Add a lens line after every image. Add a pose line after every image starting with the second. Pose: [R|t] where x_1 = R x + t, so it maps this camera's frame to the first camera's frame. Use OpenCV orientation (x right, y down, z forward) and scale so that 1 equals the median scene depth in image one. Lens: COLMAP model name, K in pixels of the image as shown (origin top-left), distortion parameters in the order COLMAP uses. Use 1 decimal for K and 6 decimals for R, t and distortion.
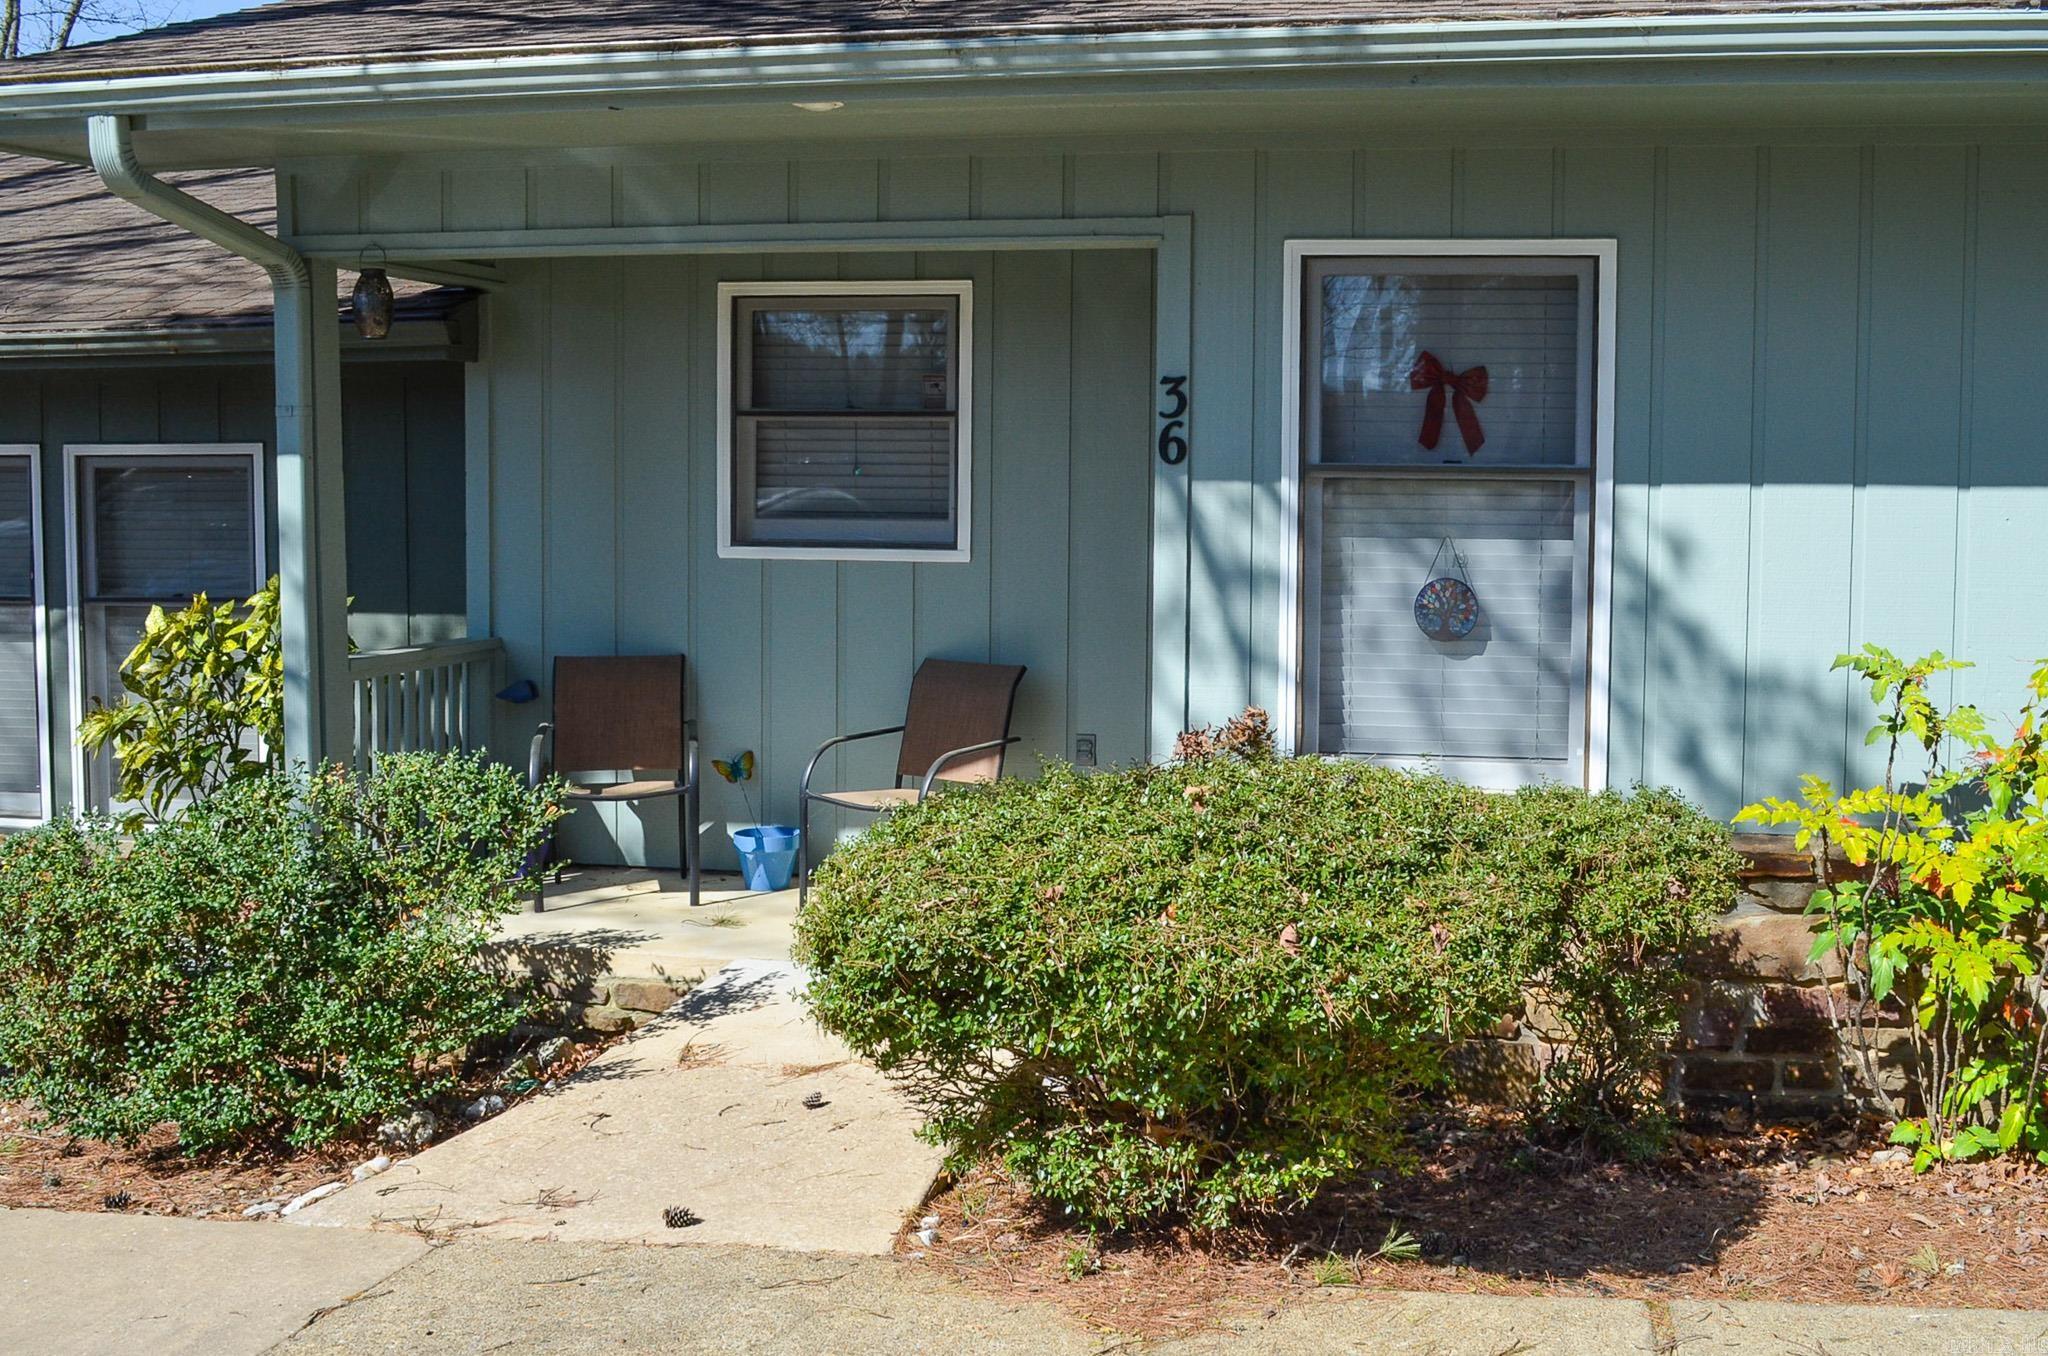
lens RADIAL K [[2137.9, 0, 1026.7], [0, 2137.9, 663.8], [0, 0, 1]] dist [-0.064994, 0.000000]
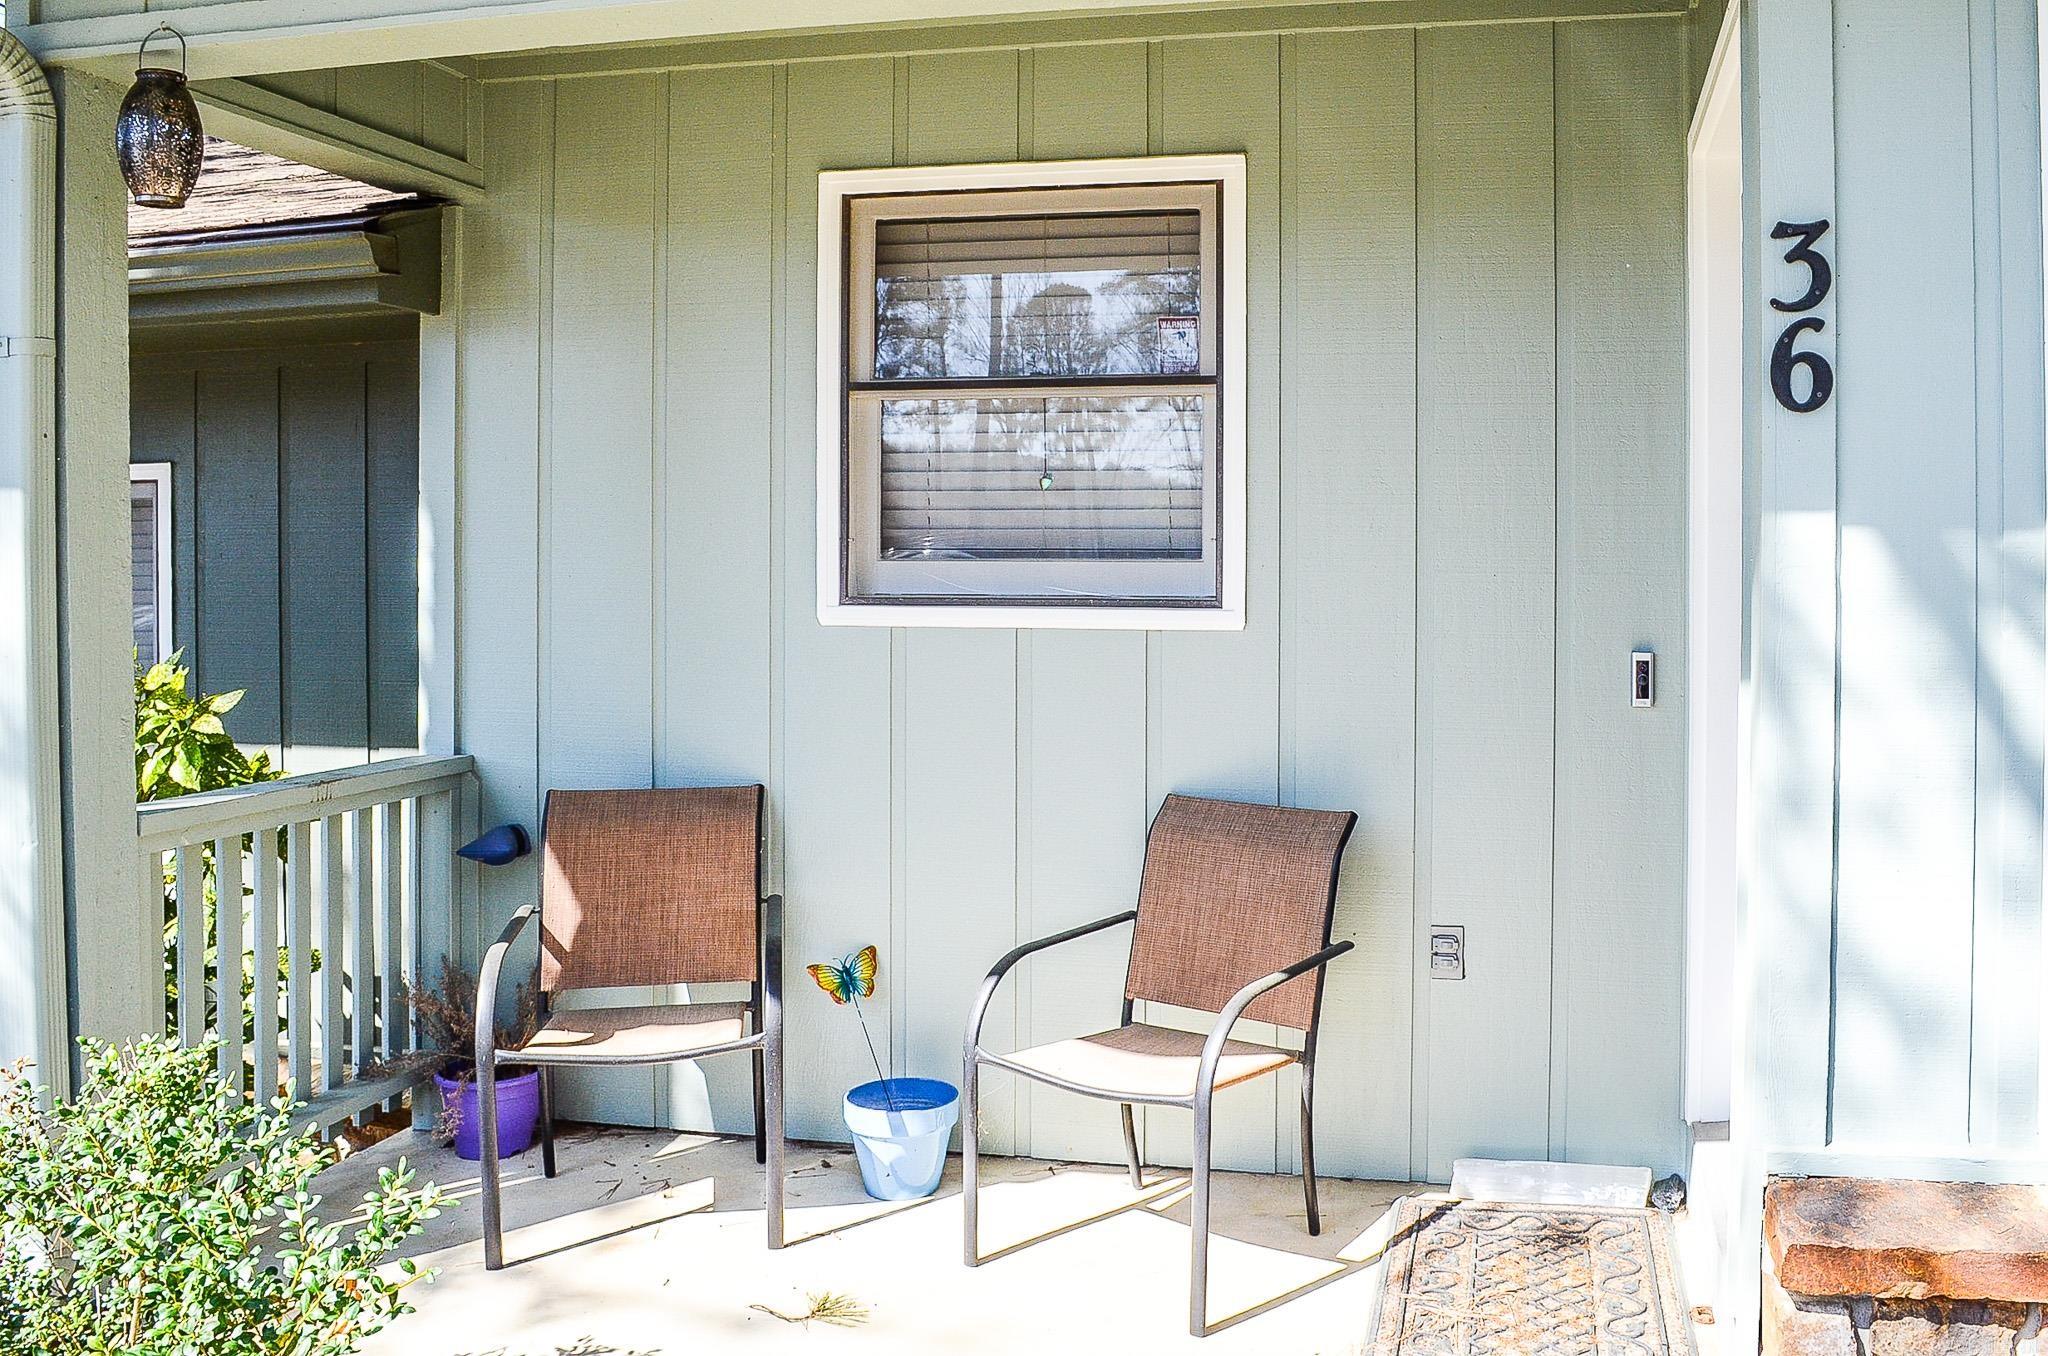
lens RADIAL K [[1660.4, 0, 1019.8], [0, 1660.4, 669.1], [0, 0, 1]] dist [-0.085800, -0.004562]
pose [[0.999505, -0.003634, -0.031260, -0.075862], [0.002719, 0.999568, -0.029268, -0.024366], [0.031353, 0.029168, 0.999083, 0.555283]]
